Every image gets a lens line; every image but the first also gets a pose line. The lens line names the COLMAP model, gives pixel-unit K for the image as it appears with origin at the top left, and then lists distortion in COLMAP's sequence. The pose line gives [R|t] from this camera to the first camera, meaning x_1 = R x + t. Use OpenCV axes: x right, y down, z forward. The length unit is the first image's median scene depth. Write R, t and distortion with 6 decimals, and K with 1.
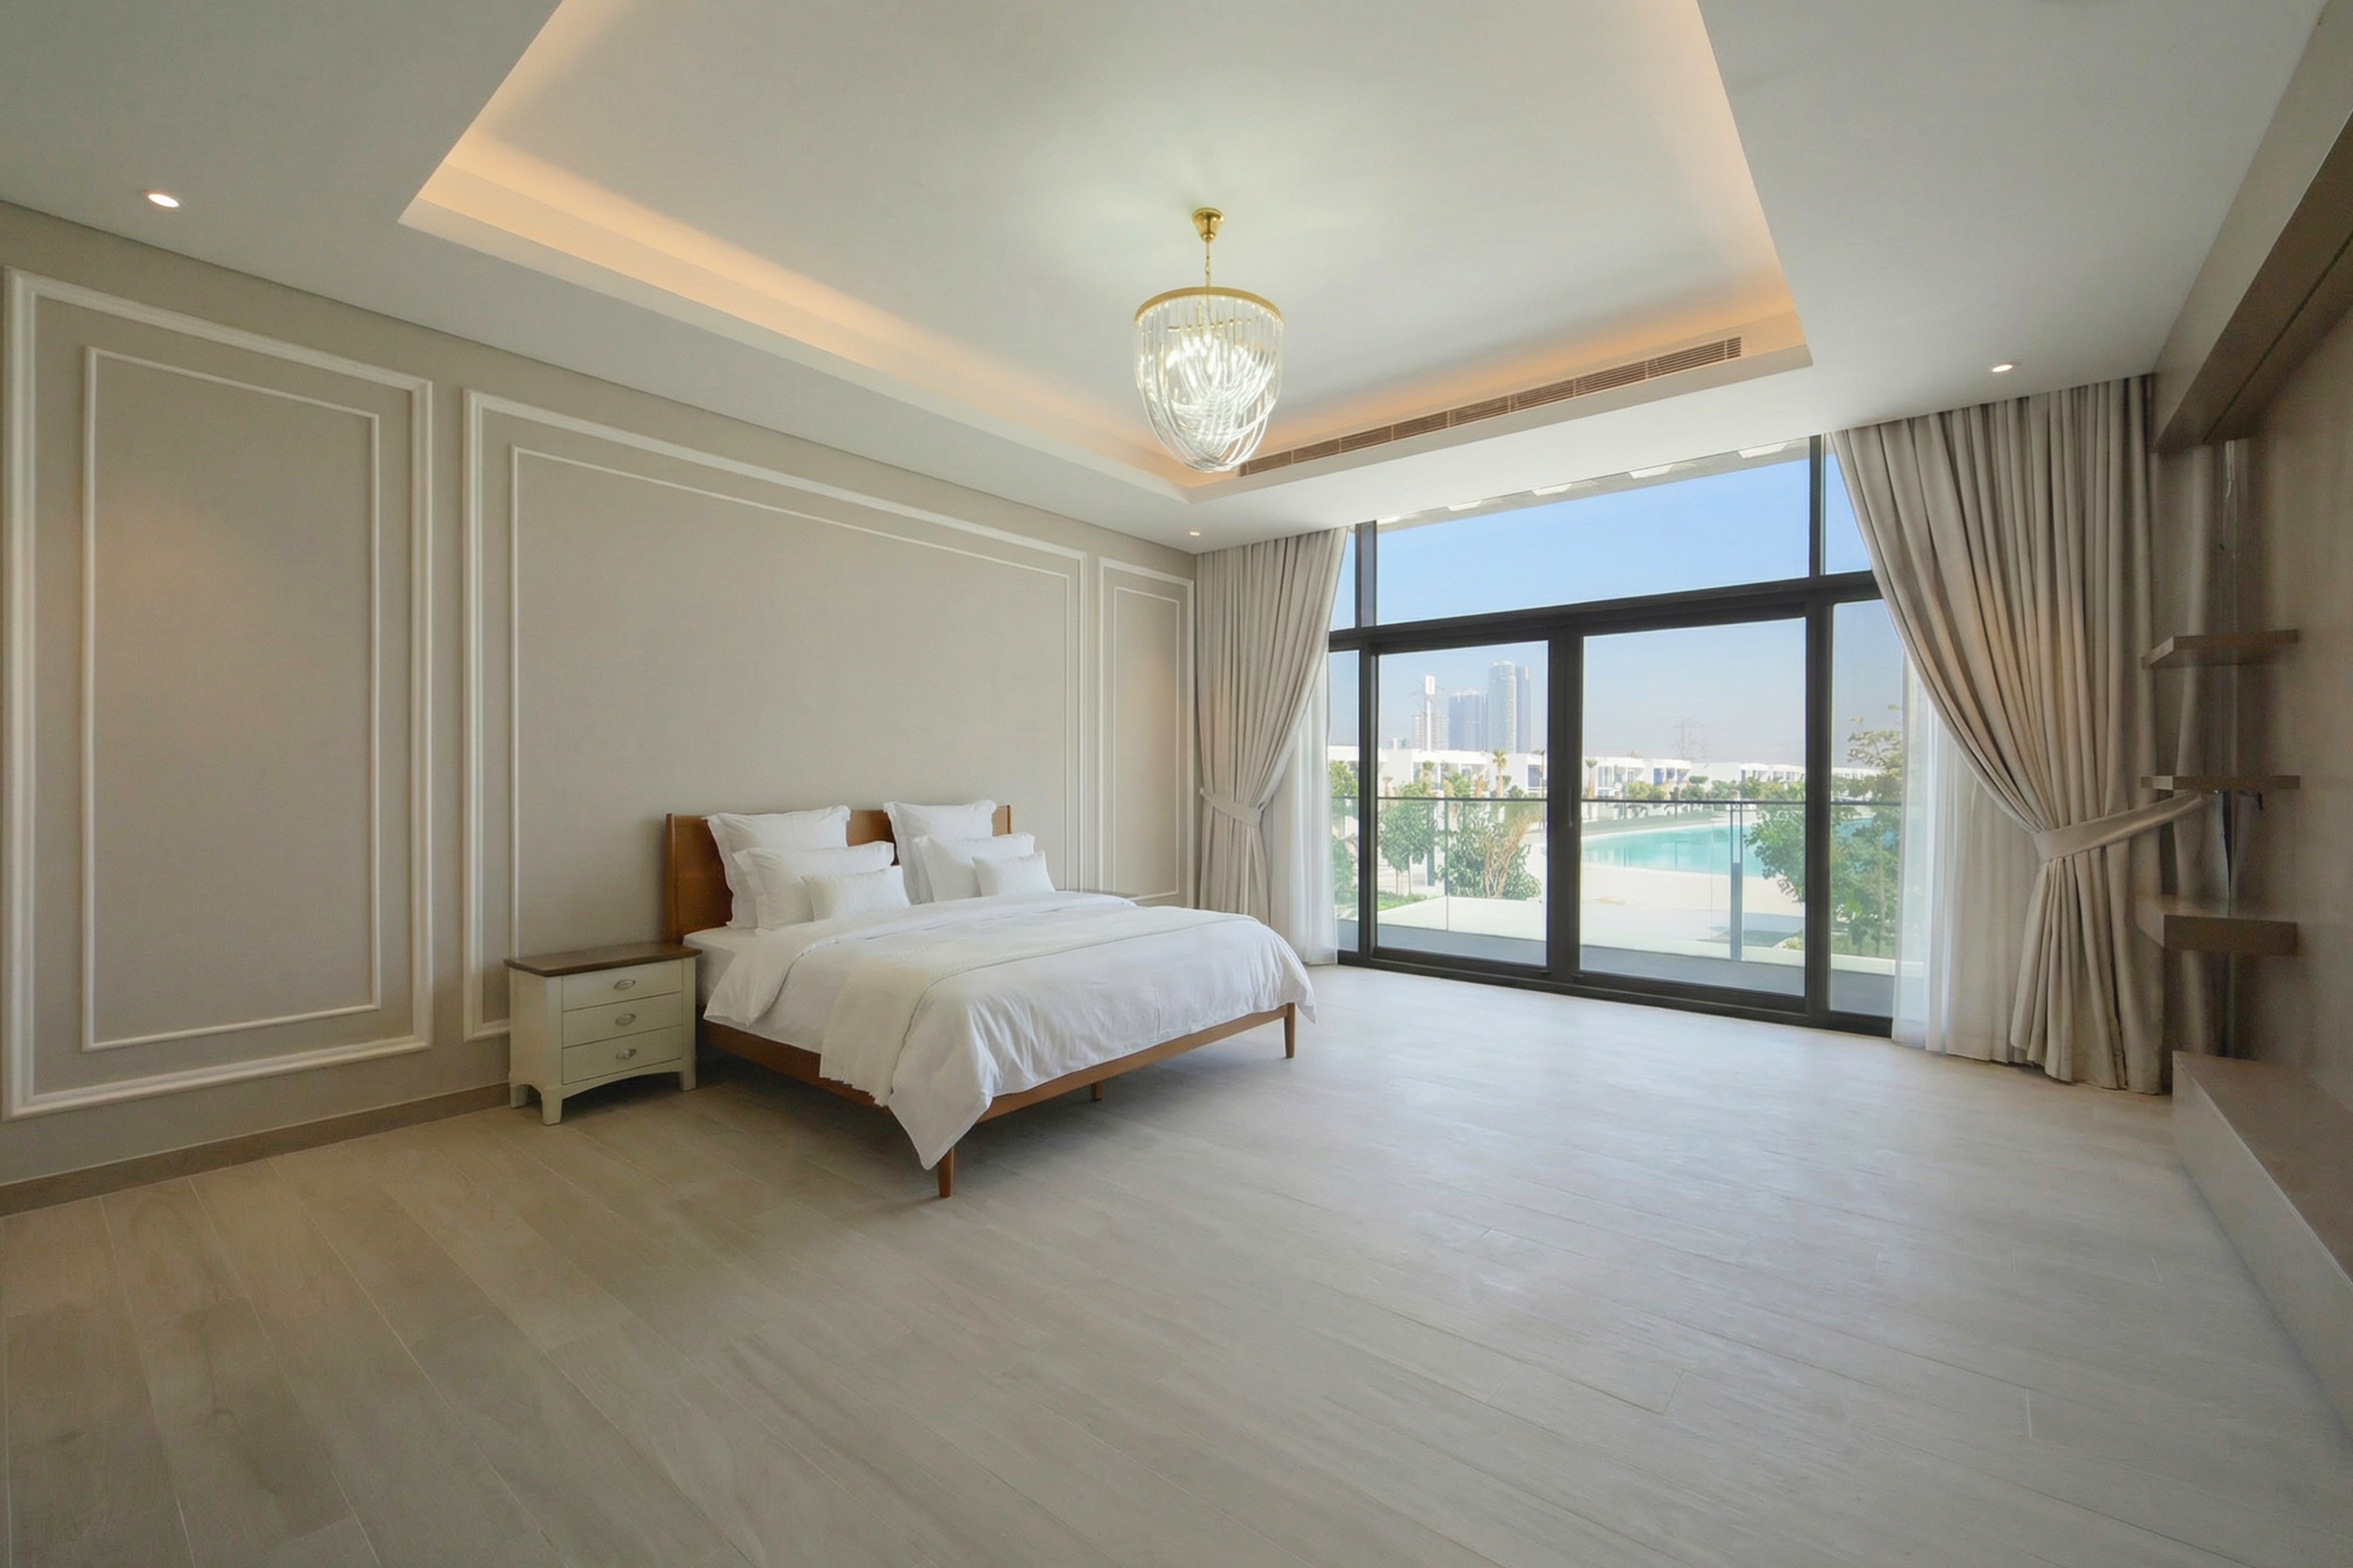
lens RADIAL K [[955.0, 0, 1187.6], [0, 955.0, 773.3], [0, 0, 1]] dist [-0.000741, 0.000168]
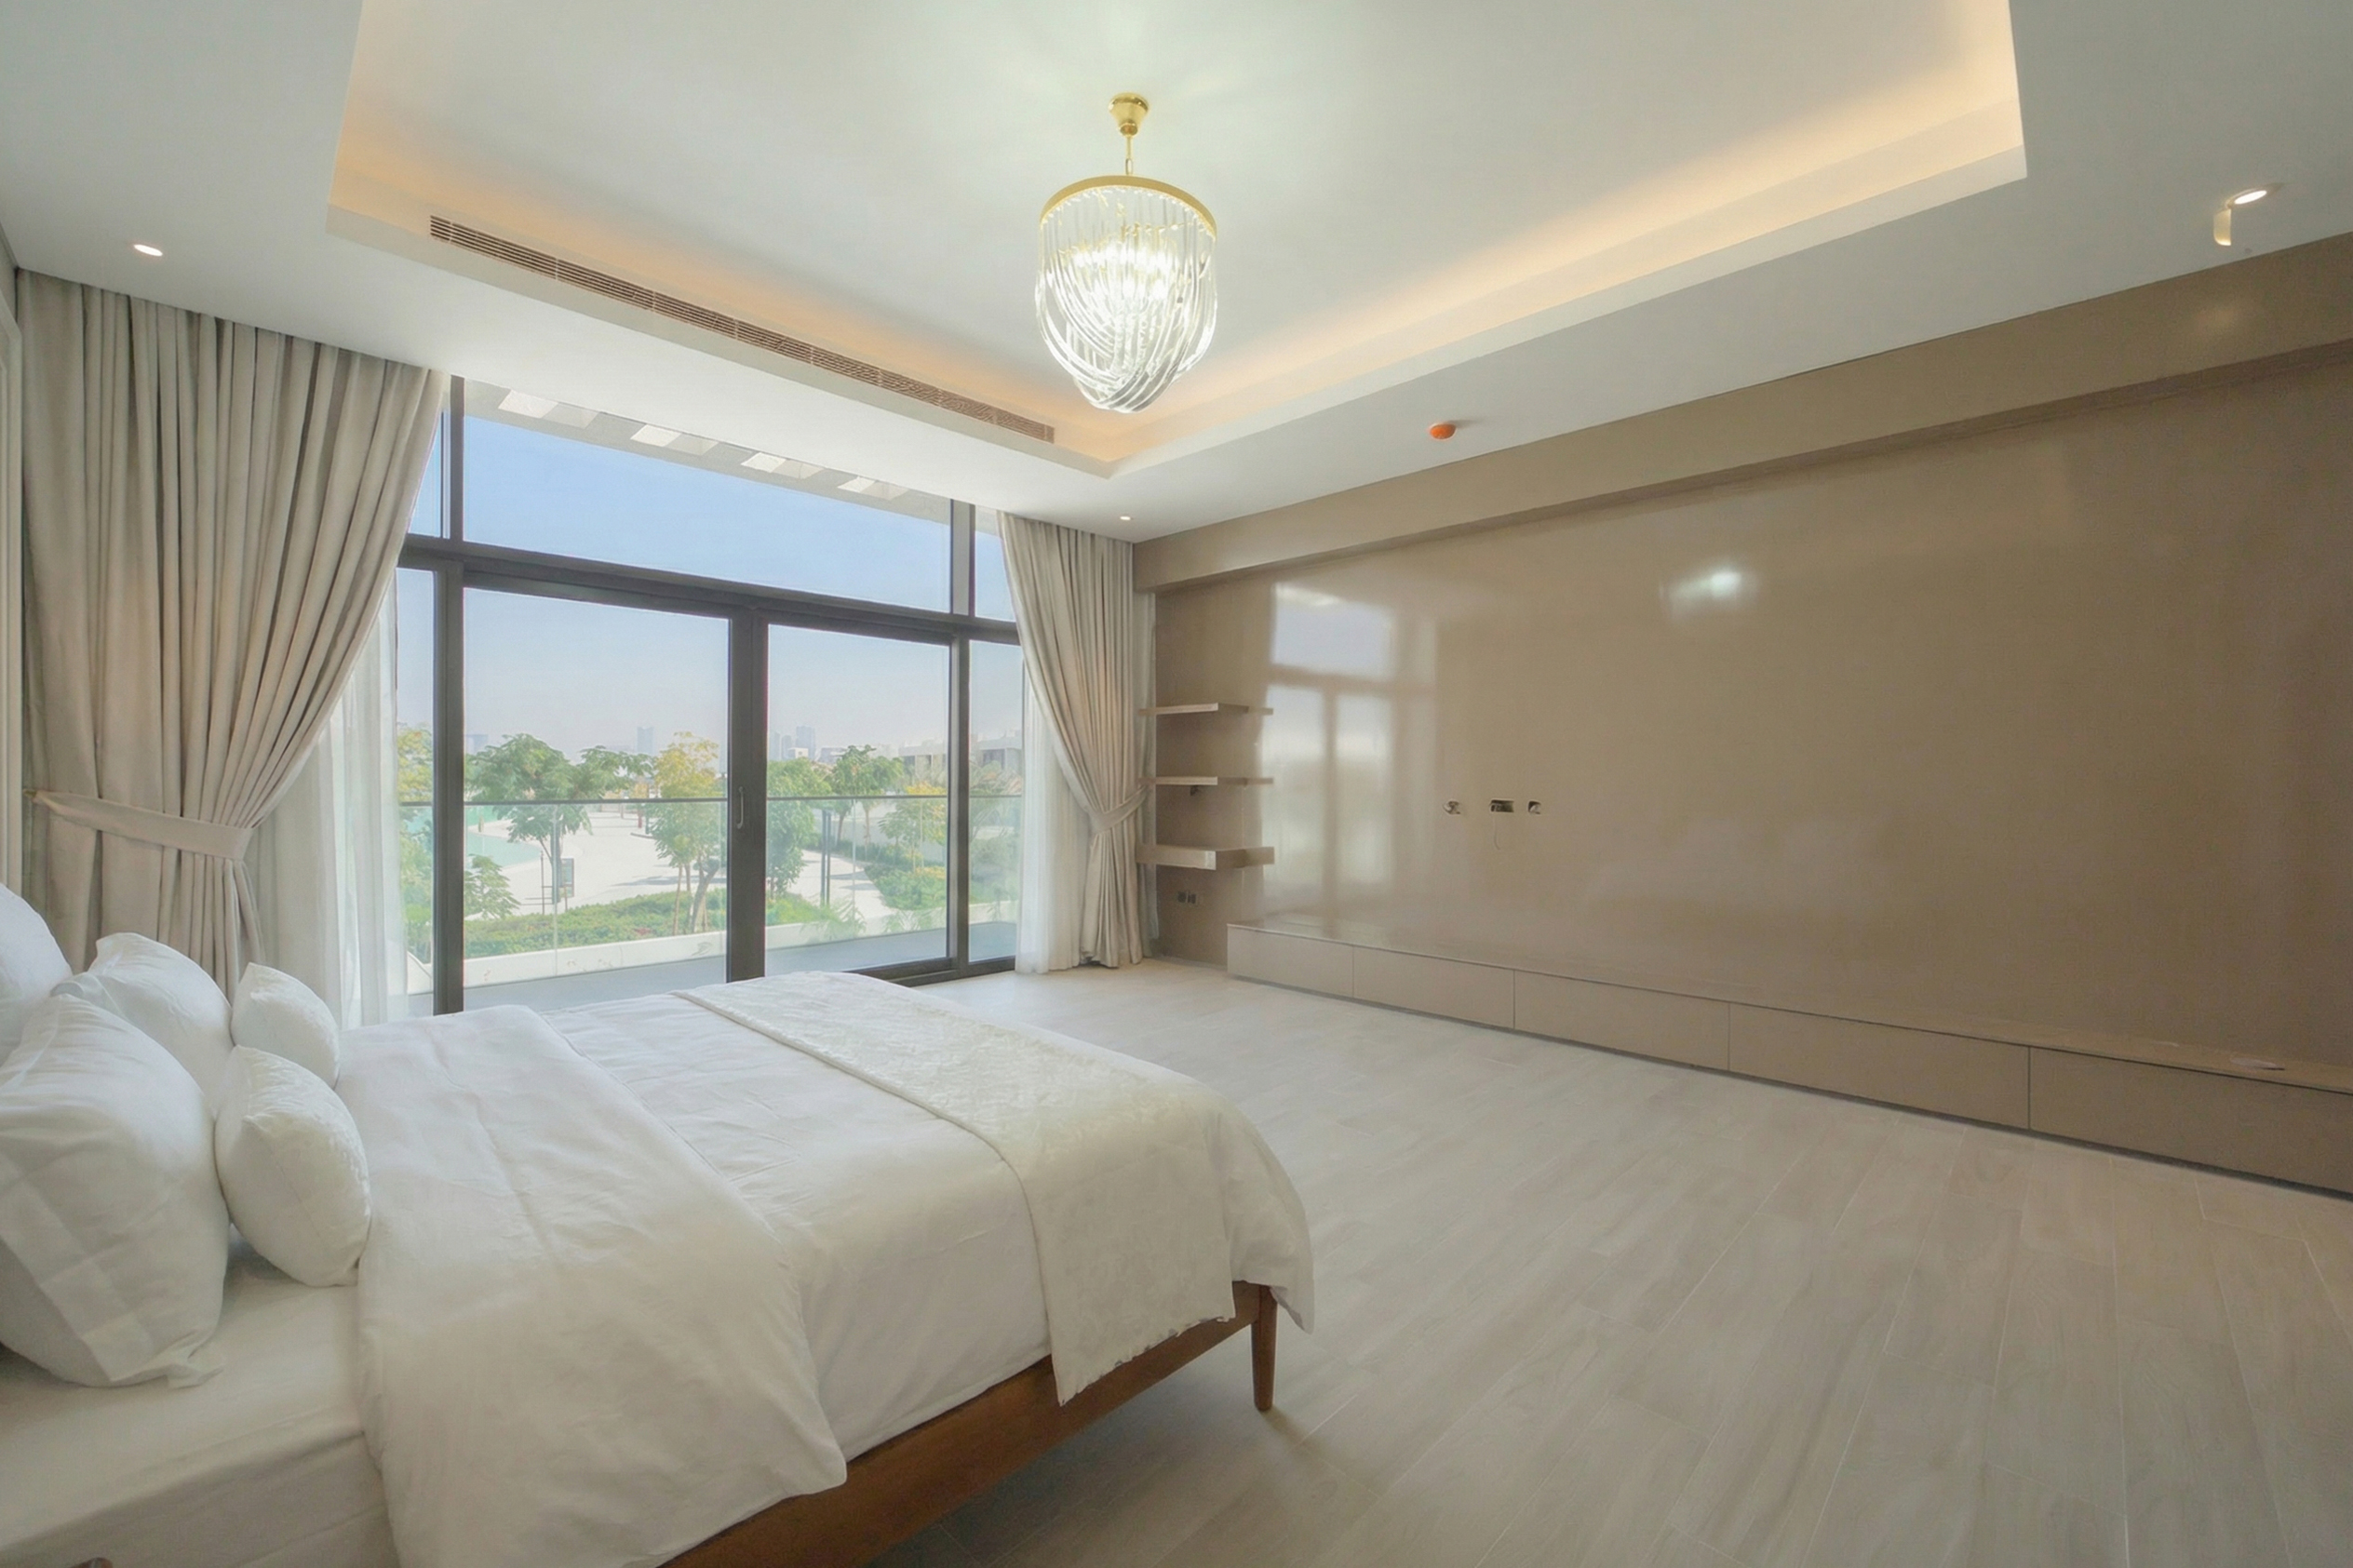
lens RADIAL K [[955.0, 0, 1187.6], [0, 955.0, 773.3], [0, 0, 1]] dist [-0.000741, 0.000168]
pose [[0.094097, 0.006255, 0.995543, -0.566621], [-0.013739, 0.999893, -0.004984, 0.001441], [-0.995468, -0.013208, 0.094173, 0.611234]]
